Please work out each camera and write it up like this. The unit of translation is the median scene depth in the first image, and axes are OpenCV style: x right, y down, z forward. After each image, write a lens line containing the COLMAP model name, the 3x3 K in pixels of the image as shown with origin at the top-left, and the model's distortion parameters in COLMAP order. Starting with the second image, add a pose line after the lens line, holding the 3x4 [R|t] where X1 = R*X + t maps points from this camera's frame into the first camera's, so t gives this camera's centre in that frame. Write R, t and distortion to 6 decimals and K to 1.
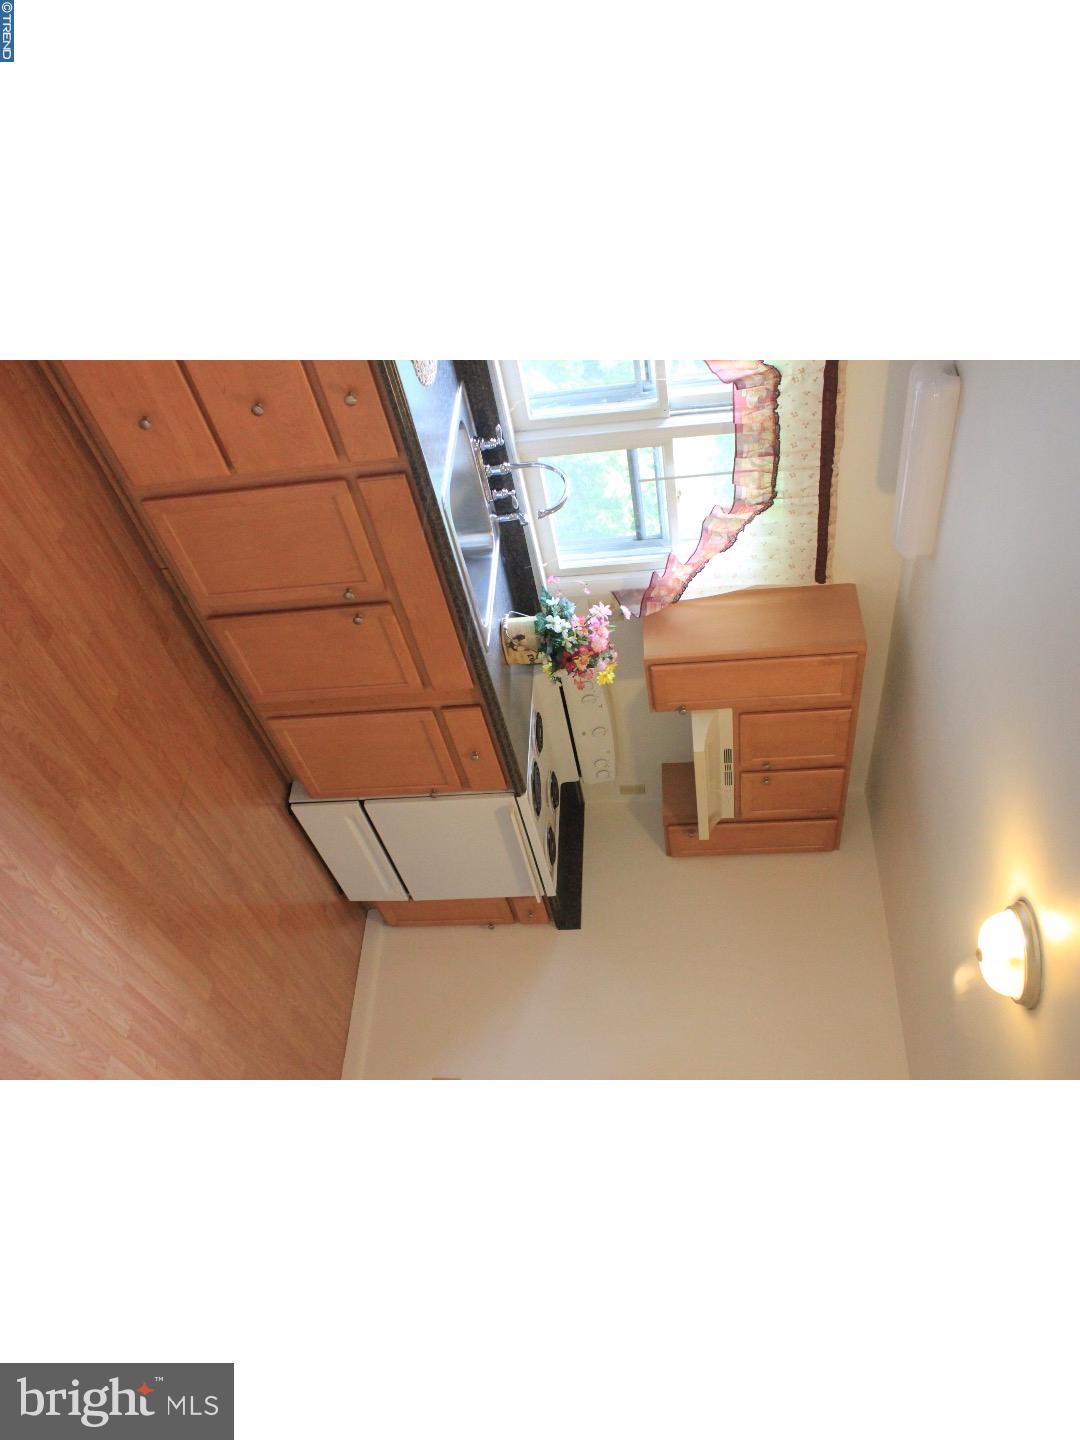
lens RADIAL K [[1085.7, 0, 541.4], [0, 1085.7, 712.7], [0, 0, 1]] dist [-0.011941, -0.001770]
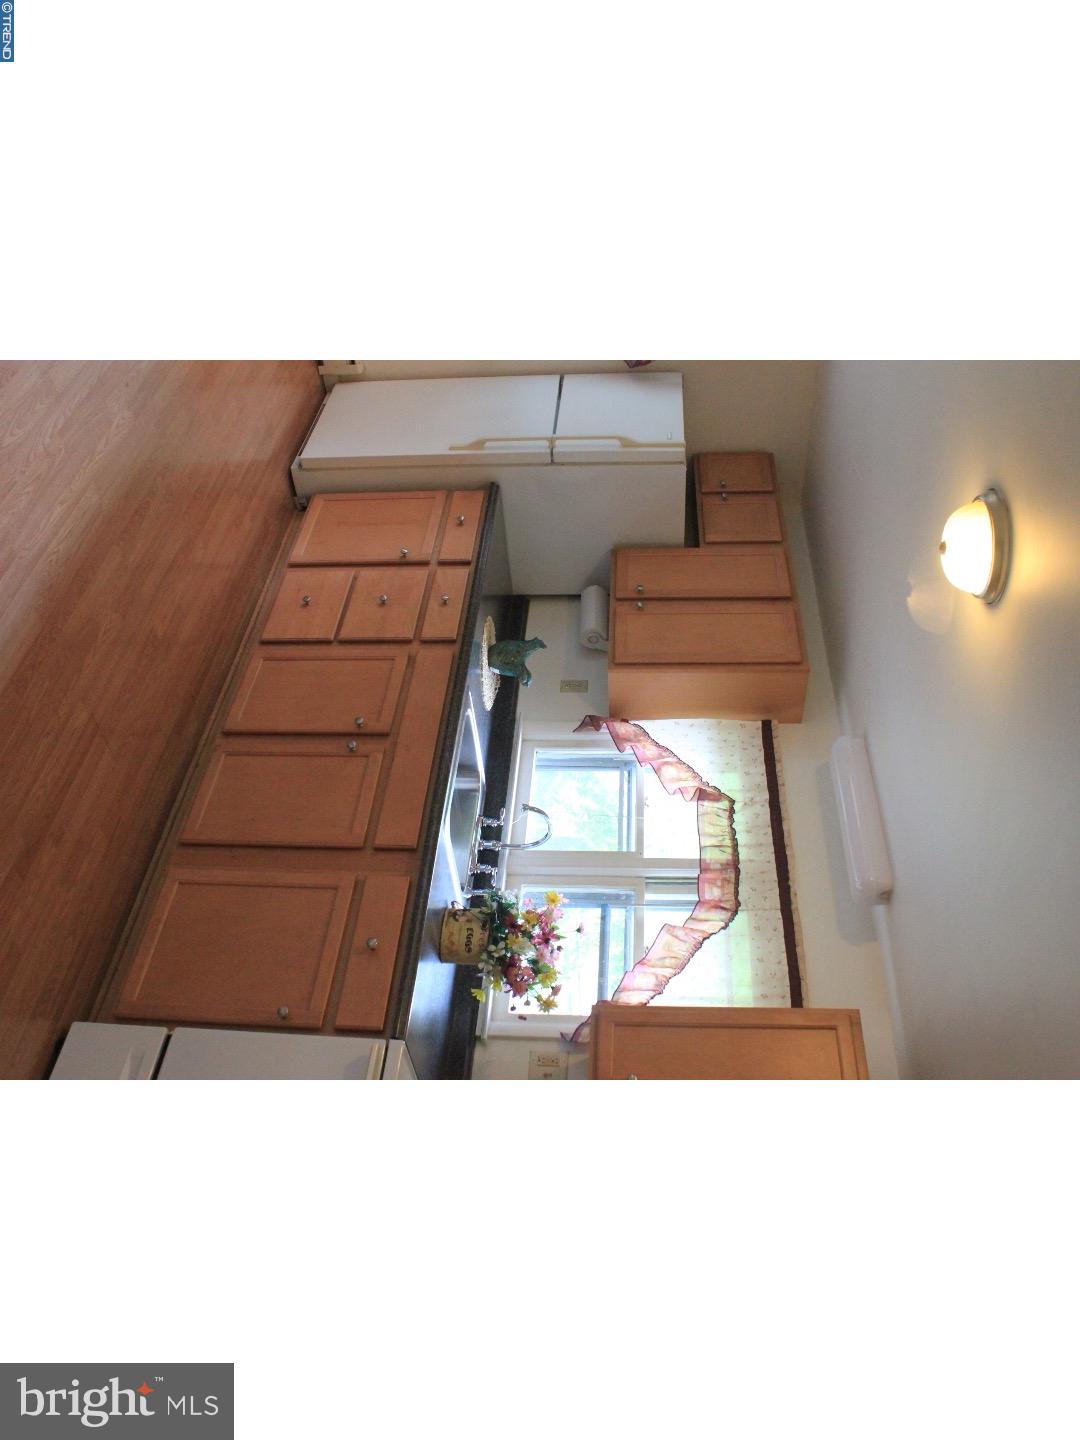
lens RADIAL K [[1085.7, 0, 541.3], [0, 1085.7, 713.0], [0, 0, 1]] dist [-0.011941, -0.001770]
pose [[0.974499, 0.144566, -0.171619, 0.186551], [-0.153438, -0.128767, -0.979732, 0.893332], [-0.163735, 0.981081, -0.103302, 0.977290]]
